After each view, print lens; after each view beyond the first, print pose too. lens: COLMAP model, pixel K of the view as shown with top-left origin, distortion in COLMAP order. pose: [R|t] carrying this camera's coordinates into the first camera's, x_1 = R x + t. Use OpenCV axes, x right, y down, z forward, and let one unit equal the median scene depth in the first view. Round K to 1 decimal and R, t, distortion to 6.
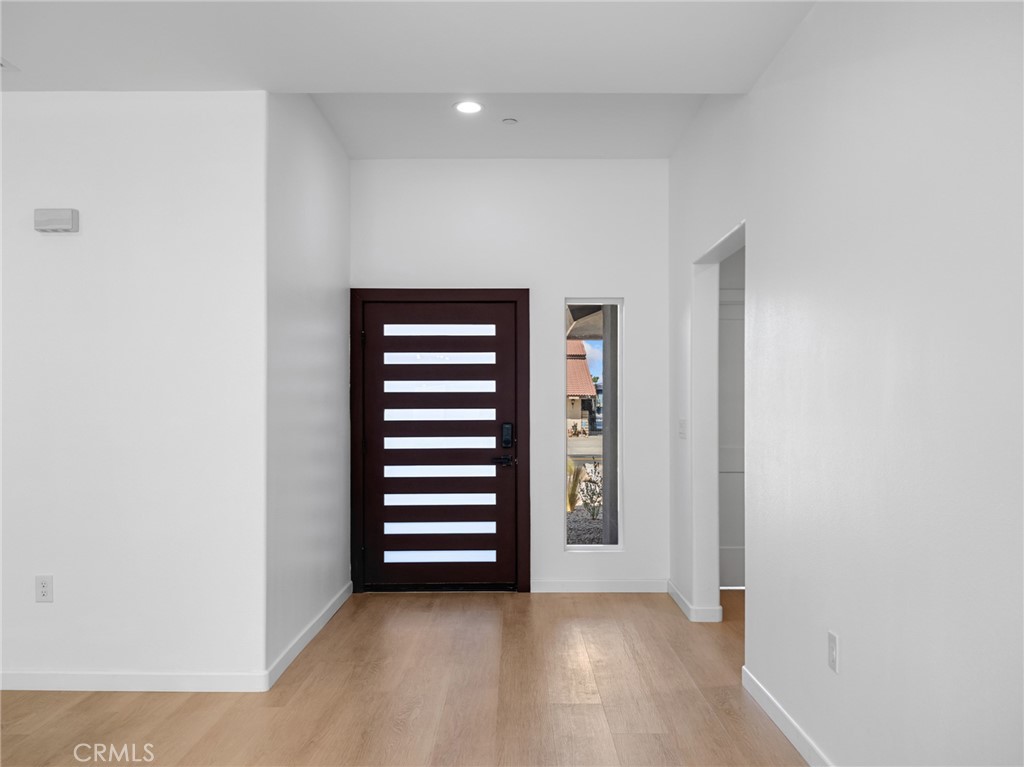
lens RADIAL K [[827.0, 0, 529.4], [0, 827.0, 384.2], [0, 0, 1]] dist [-0.001419, -0.001468]
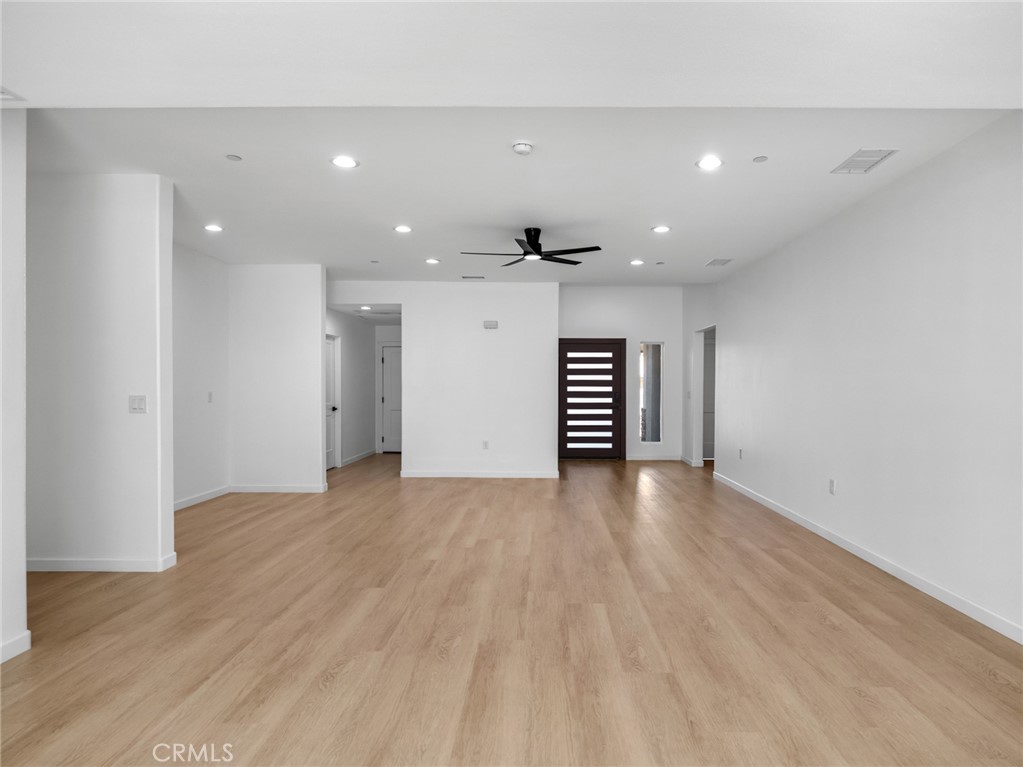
lens RADIAL K [[591.1, 0, 541.6], [0, 591.1, 386.8], [0, 0, 1]] dist [0.001118, -0.003087]
pose [[0.999931, 0.004302, -0.010945, -0.235915], [-0.003955, 0.999496, 0.031494, -0.025106], [0.011075, -0.031448, 0.999444, -0.786241]]
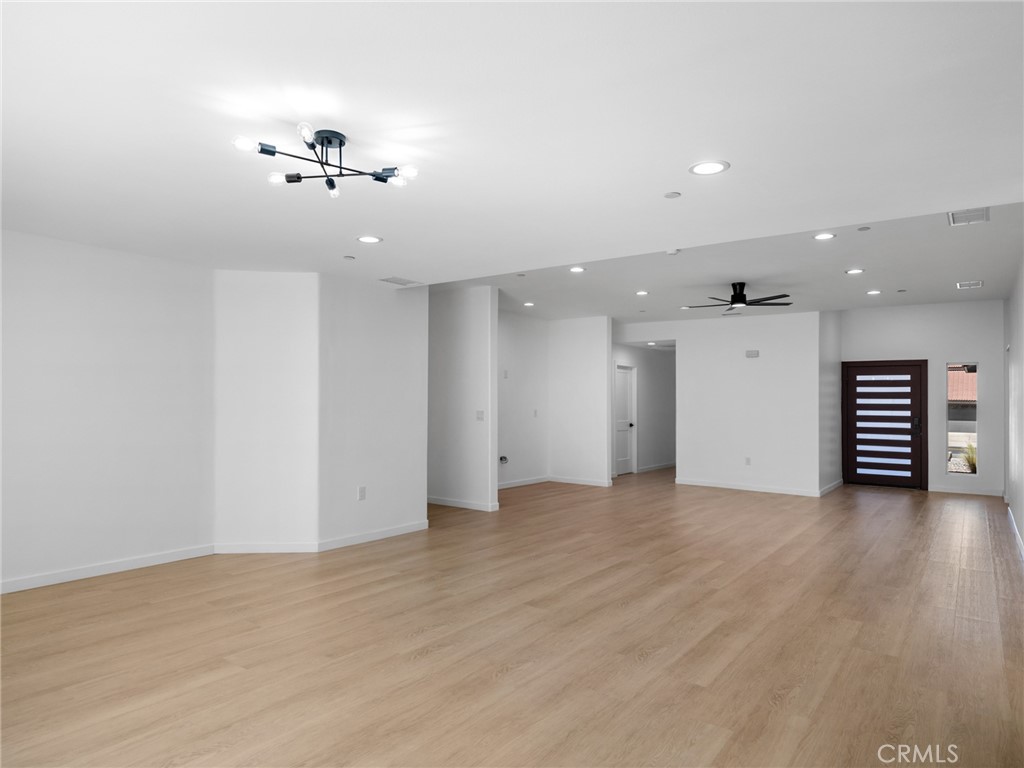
lens RADIAL K [[630.1, 0, 506.6], [0, 630.1, 390.3], [0, 0, 1]] dist [0.003632, 0.000061]
pose [[0.793616, 0.000691, -0.608419, 0.139731], [0.002045, 0.999991, 0.003803, -0.038889], [0.608416, -0.004262, 0.793607, -1.121794]]
